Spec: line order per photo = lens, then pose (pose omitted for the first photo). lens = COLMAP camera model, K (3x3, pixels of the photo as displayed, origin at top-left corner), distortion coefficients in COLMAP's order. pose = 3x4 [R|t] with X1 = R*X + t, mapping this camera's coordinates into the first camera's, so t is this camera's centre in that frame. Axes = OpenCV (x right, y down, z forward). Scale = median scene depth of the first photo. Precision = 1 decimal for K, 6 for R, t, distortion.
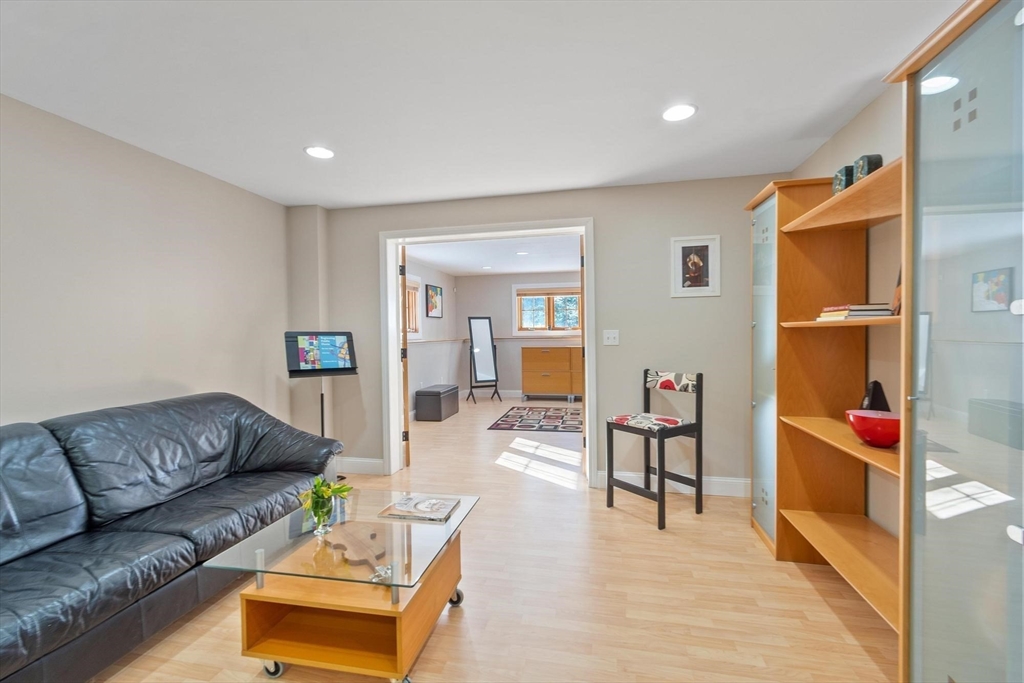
lens RADIAL K [[443.5, 0, 514.7], [0, 443.5, 339.6], [0, 0, 1]] dist [-0.002482, -0.000439]
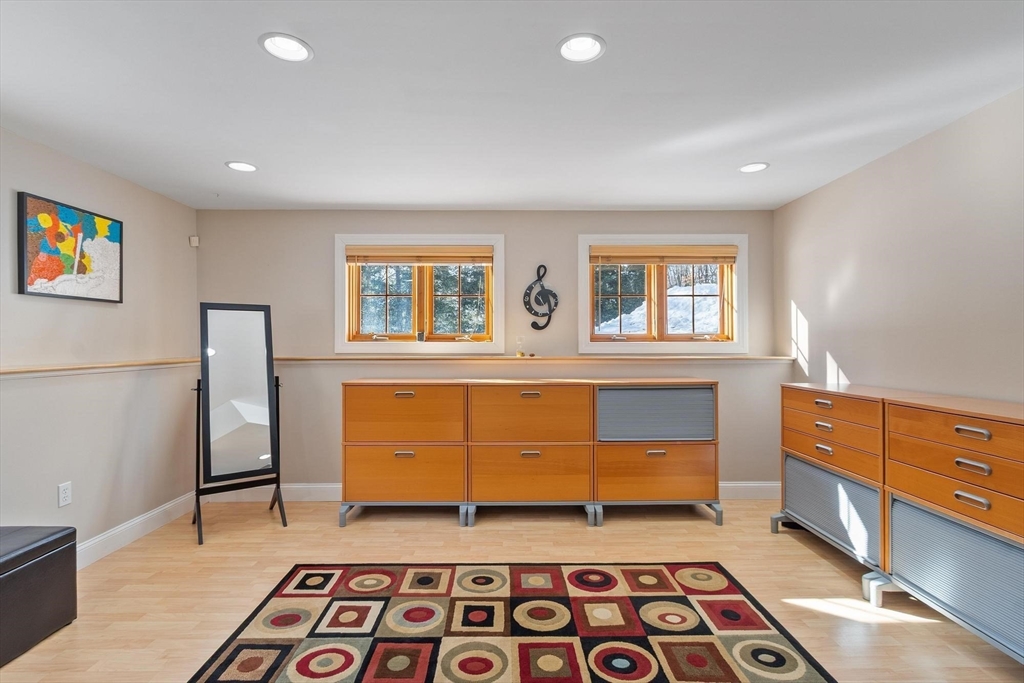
lens RADIAL K [[467.3, 0, 511.5], [0, 467.3, 341.1], [0, 0, 1]] dist [0.002198, 0.000112]
pose [[0.977463, 0.012667, 0.210724, 0.073518], [-0.008150, 0.999718, -0.022294, -0.011680], [-0.210947, 0.020074, 0.977291, 0.563975]]
